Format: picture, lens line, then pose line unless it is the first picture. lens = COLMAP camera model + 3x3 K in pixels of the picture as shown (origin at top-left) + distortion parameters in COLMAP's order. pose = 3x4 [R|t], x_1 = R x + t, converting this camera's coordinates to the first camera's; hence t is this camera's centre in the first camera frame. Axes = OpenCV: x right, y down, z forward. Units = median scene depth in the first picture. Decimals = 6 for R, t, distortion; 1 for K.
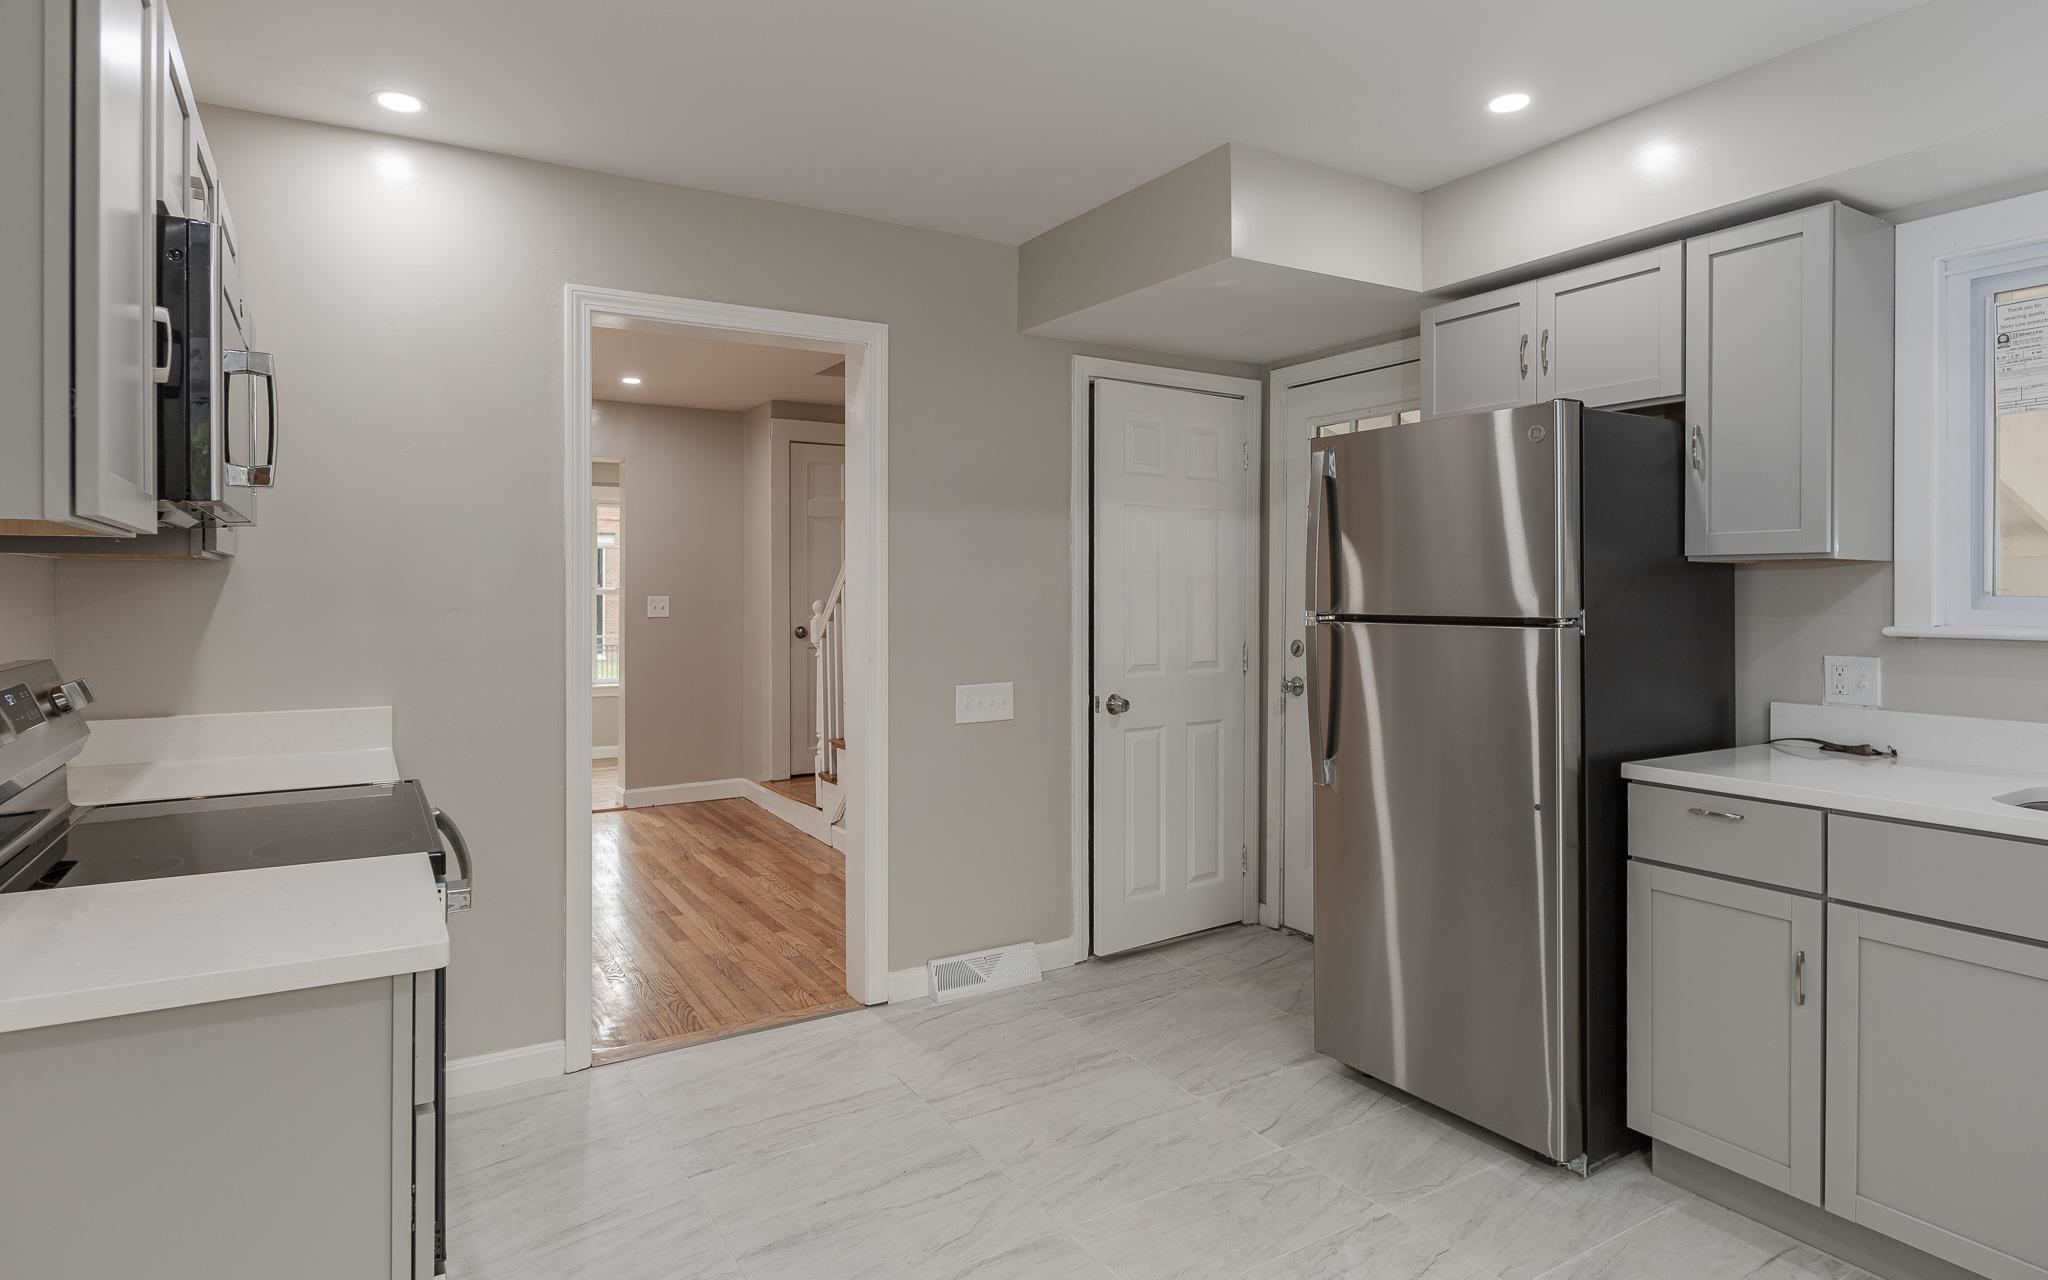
lens RADIAL K [[1108.6, 0, 1024.0], [0, 1108.6, 640.0], [0, 0, 1]] dist [-0.002316, -0.000763]
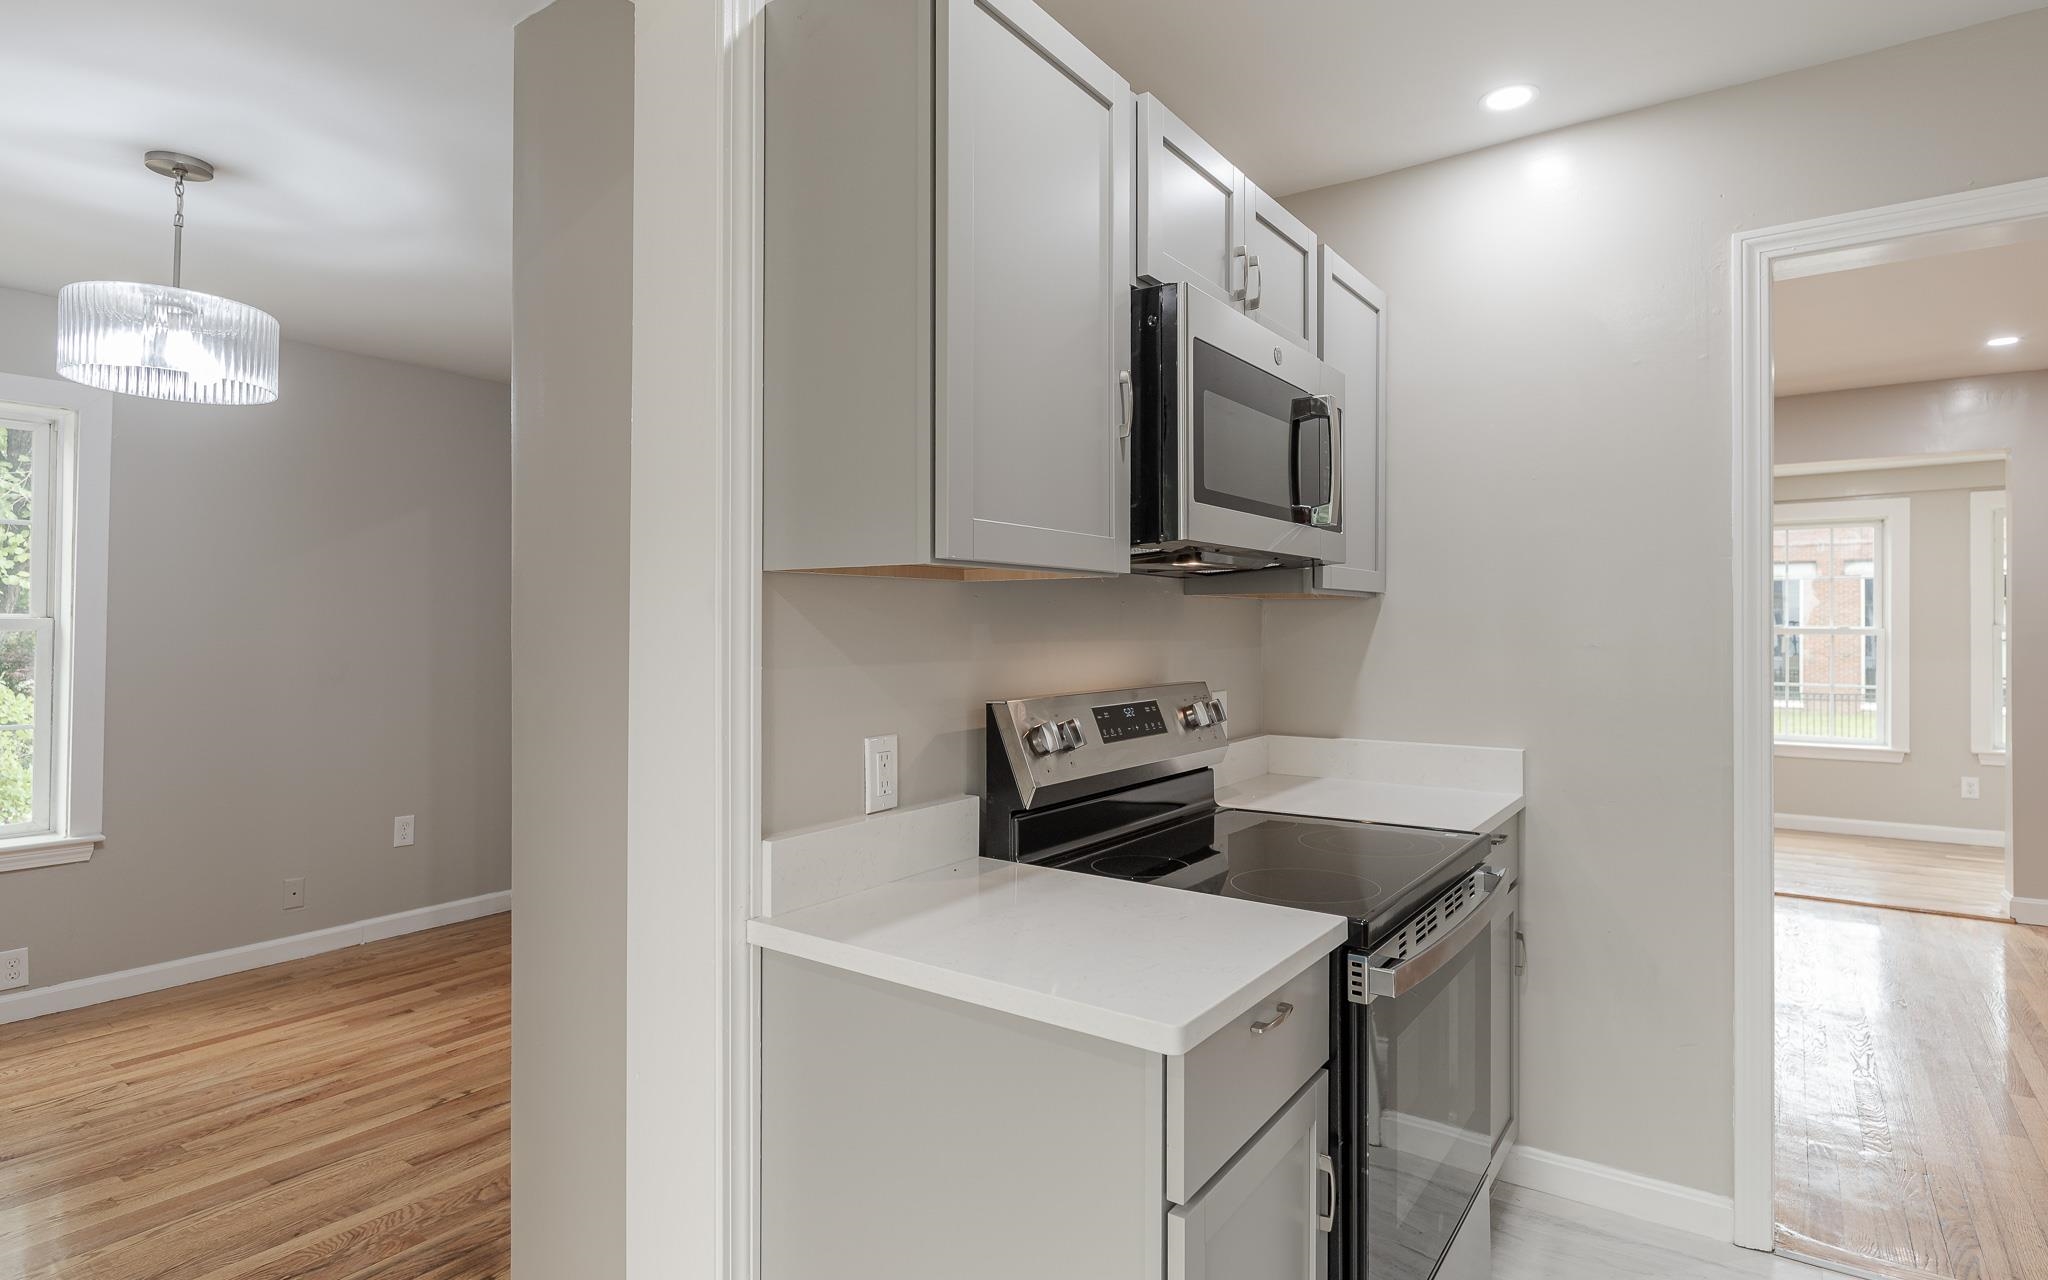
lens RADIAL K [[1075.4, 0, 1024.0], [0, 1075.4, 640.0], [0, 0, 1]] dist [0.002366, -0.000290]
pose [[0.395535, 0.009694, -0.918400, 0.090580], [-0.040468, 0.999157, -0.006882, -0.009202], [0.917559, 0.039888, 0.395594, 0.248031]]
